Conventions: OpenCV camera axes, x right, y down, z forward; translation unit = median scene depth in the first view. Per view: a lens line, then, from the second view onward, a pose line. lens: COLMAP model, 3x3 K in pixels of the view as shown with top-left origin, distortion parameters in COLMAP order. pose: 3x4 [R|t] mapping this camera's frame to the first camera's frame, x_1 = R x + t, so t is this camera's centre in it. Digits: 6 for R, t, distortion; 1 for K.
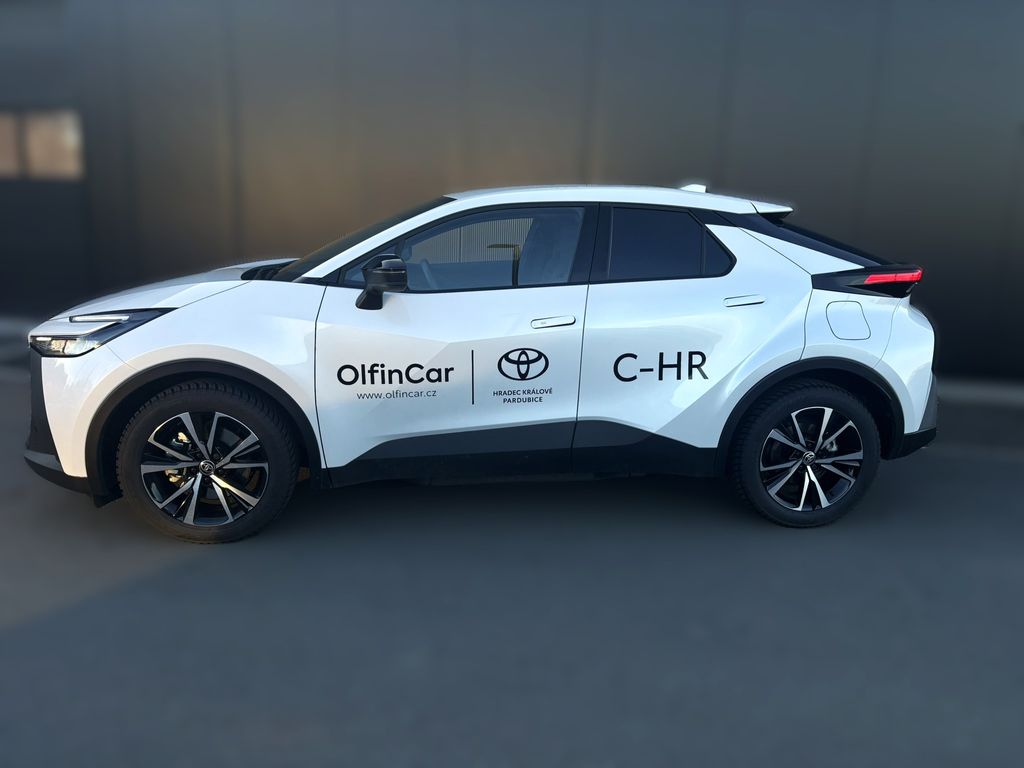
lens RADIAL K [[772.4, 0, 516.6], [0, 772.4, 381.2], [0, 0, 1]] dist [0.113450, -0.229510]
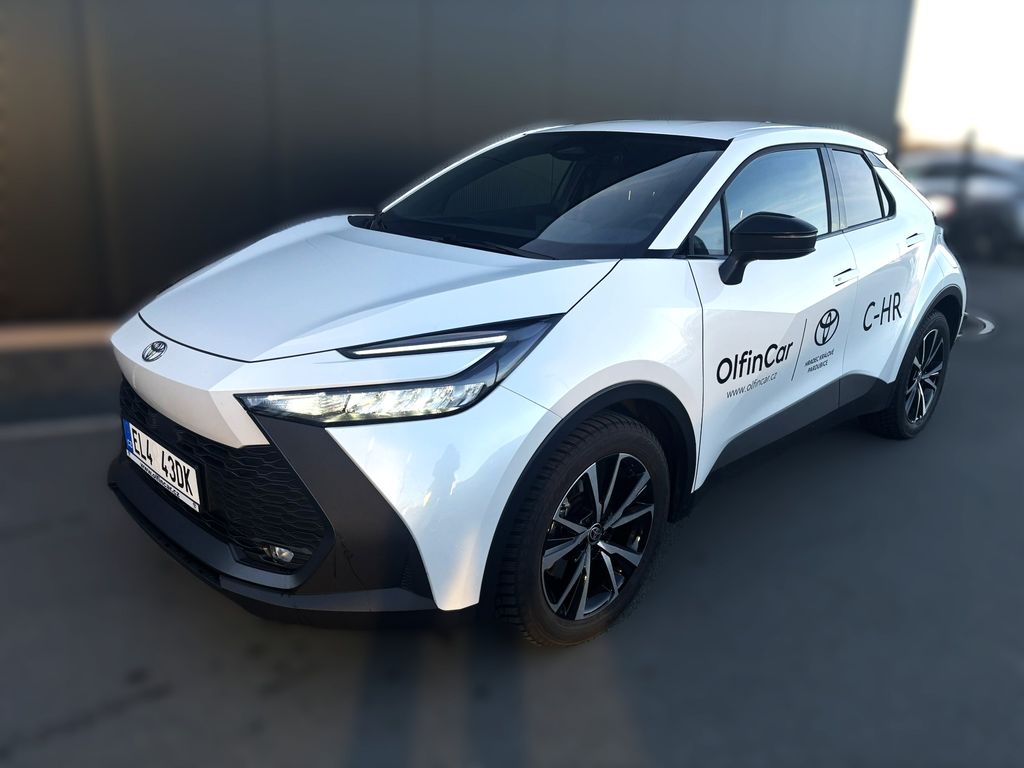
lens RADIAL K [[772.4, 0, 516.6], [0, 772.4, 381.2], [0, 0, 1]] dist [0.113450, -0.229510]
pose [[0.794436, -0.172117, 0.582450, -0.814667], [0.112054, 0.984078, 0.137964, -0.125361], [-0.596922, -0.044337, 0.801073, 0.477107]]
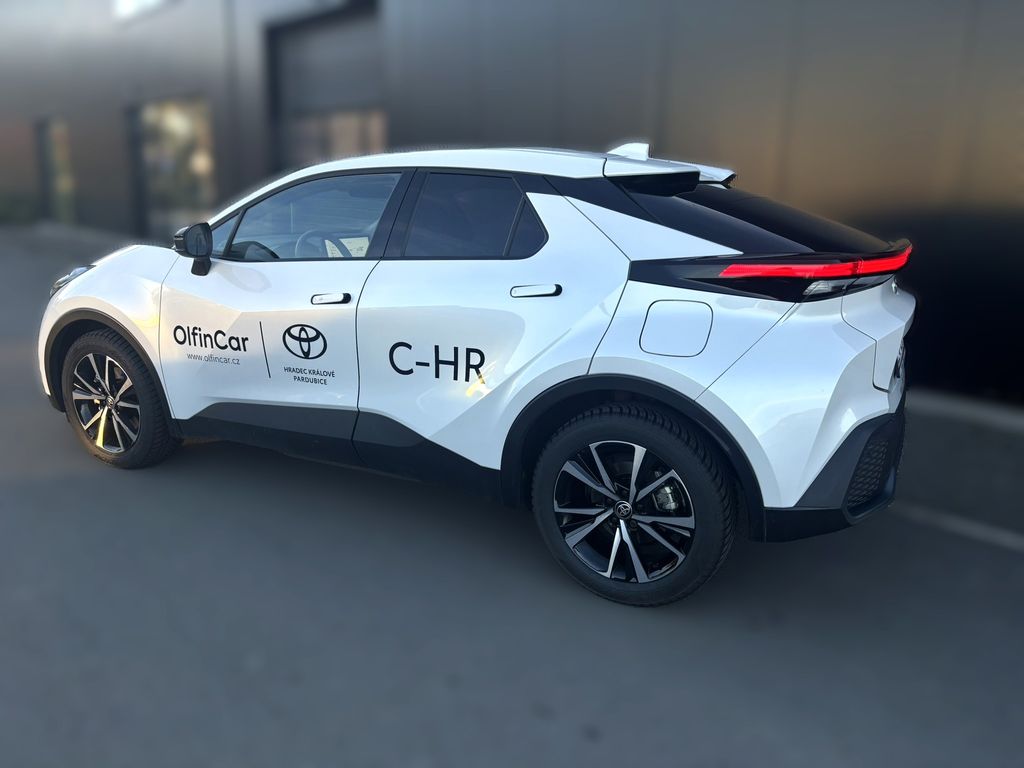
lens RADIAL K [[772.4, 0, 516.6], [0, 772.4, 381.2], [0, 0, 1]] dist [0.113450, -0.229510]
pose [[0.813282, 0.125897, -0.568087, 0.754183], [-0.113965, 0.991868, 0.056660, -0.056810], [0.570600, 0.018662, 0.821016, 0.367056]]
